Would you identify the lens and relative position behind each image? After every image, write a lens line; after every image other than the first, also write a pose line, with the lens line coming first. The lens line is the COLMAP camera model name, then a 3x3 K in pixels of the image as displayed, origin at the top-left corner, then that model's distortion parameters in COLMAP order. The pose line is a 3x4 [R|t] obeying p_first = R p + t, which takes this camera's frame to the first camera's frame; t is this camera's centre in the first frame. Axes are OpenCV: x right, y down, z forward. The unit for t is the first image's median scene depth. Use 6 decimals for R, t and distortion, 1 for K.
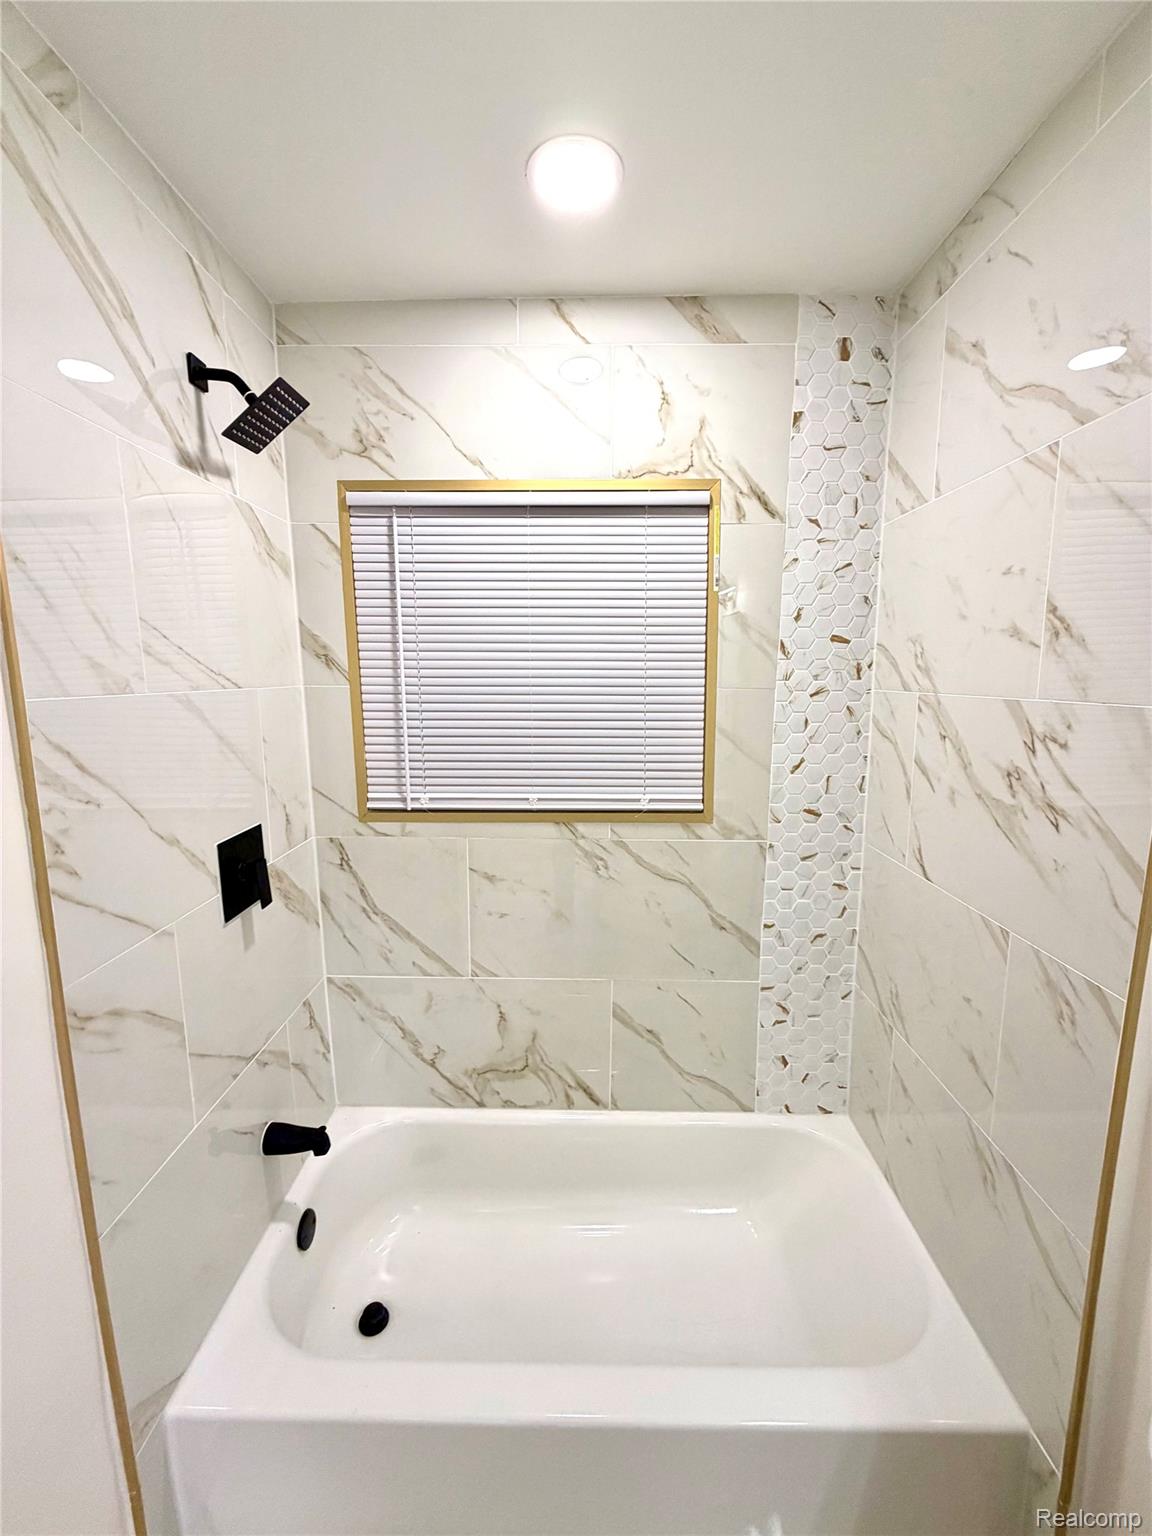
lens RADIAL K [[615.9, 0, 576.6], [0, 615.9, 764.5], [0, 0, 1]] dist [-0.002000, 0.001885]
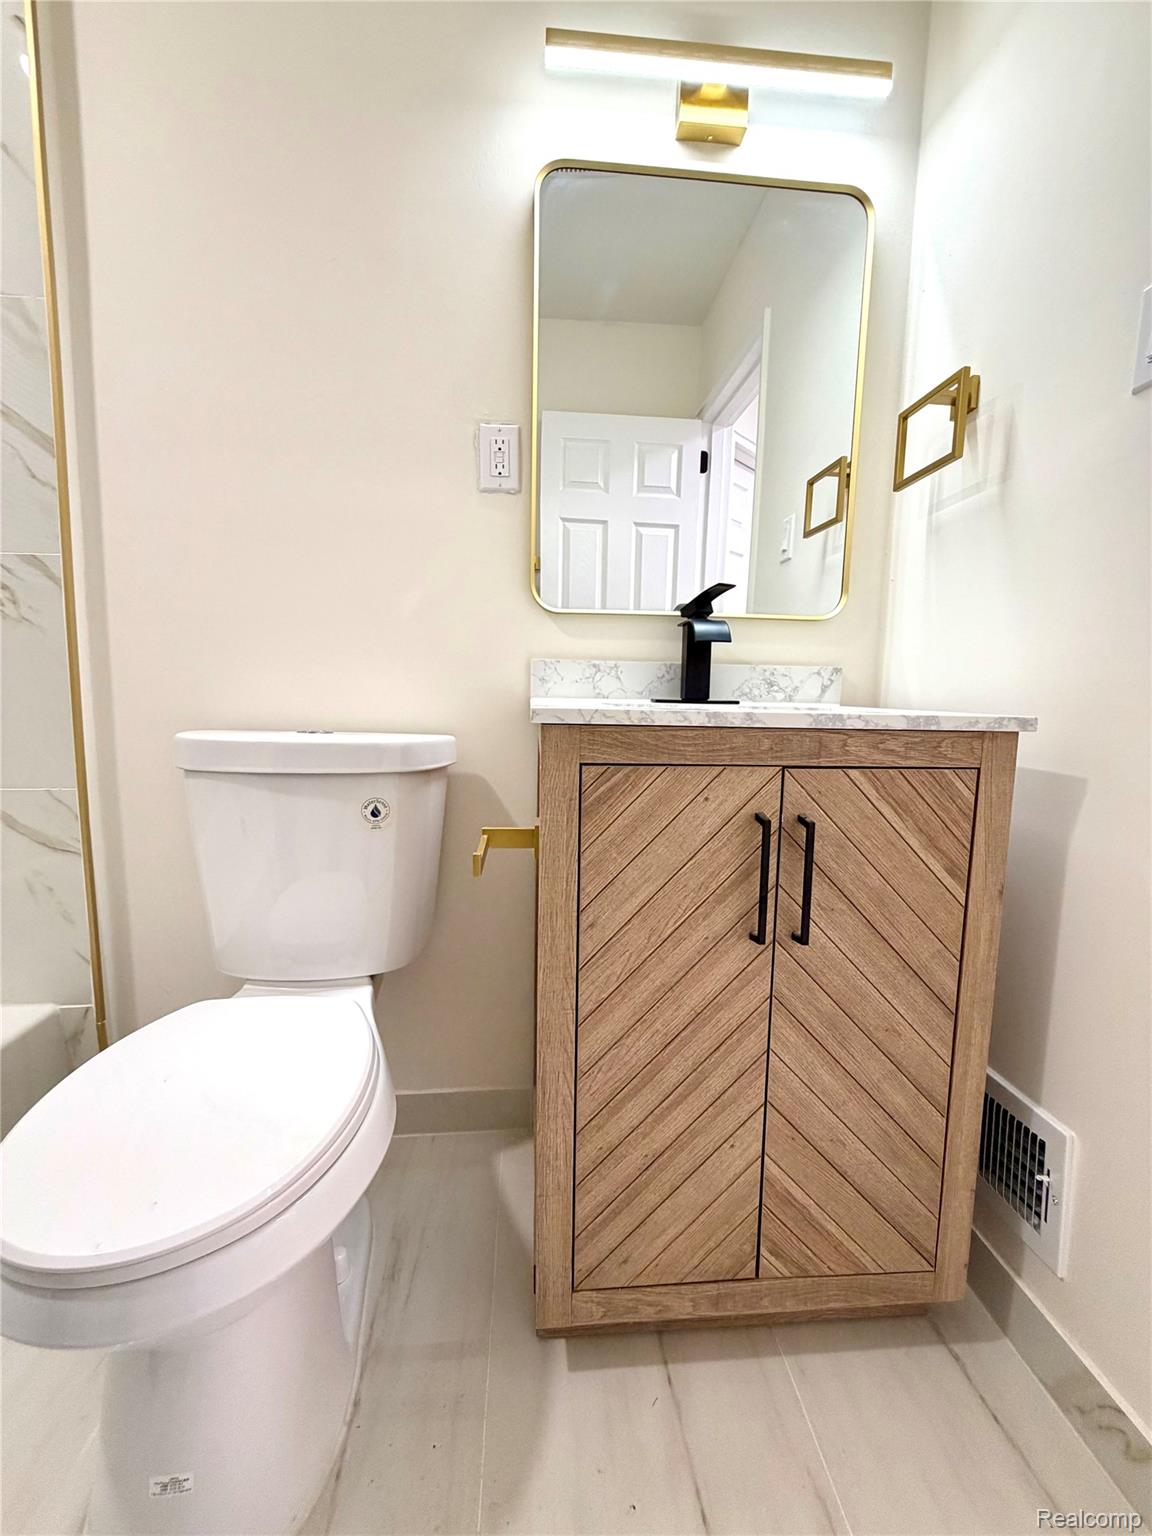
lens RADIAL K [[615.9, 0, 571.0], [0, 615.9, 765.9], [0, 0, 1]] dist [-0.002000, 0.001885]
pose [[-0.092965, -0.108696, 0.989719, -0.264135], [0.134375, 0.983559, 0.120641, 0.434492], [-0.986560, 0.144209, -0.076830, 0.076425]]
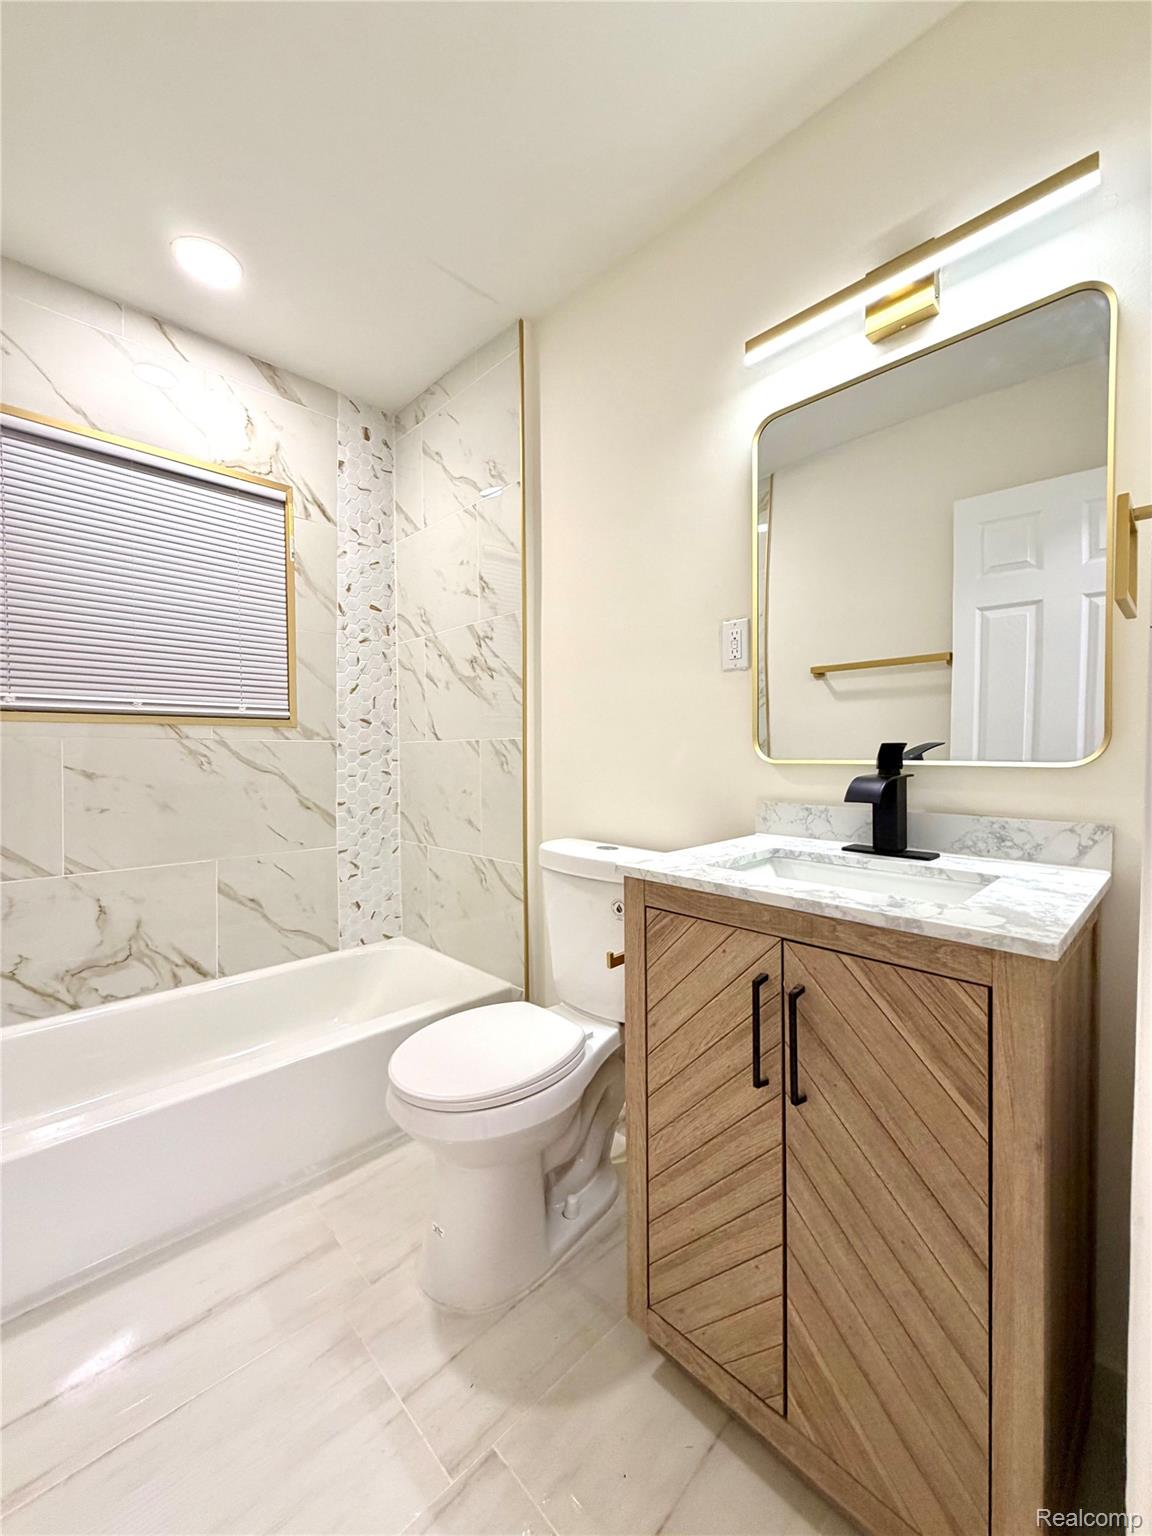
lens RADIAL K [[615.9, 0, 578.5], [0, 615.9, 767.8], [0, 0, 1]] dist [-0.002000, 0.001885]
pose [[0.707665, -0.017960, 0.706320, -0.326111], [0.106813, 0.990907, -0.081821, 0.387419], [-0.698428, 0.133346, 0.703148, -0.417431]]
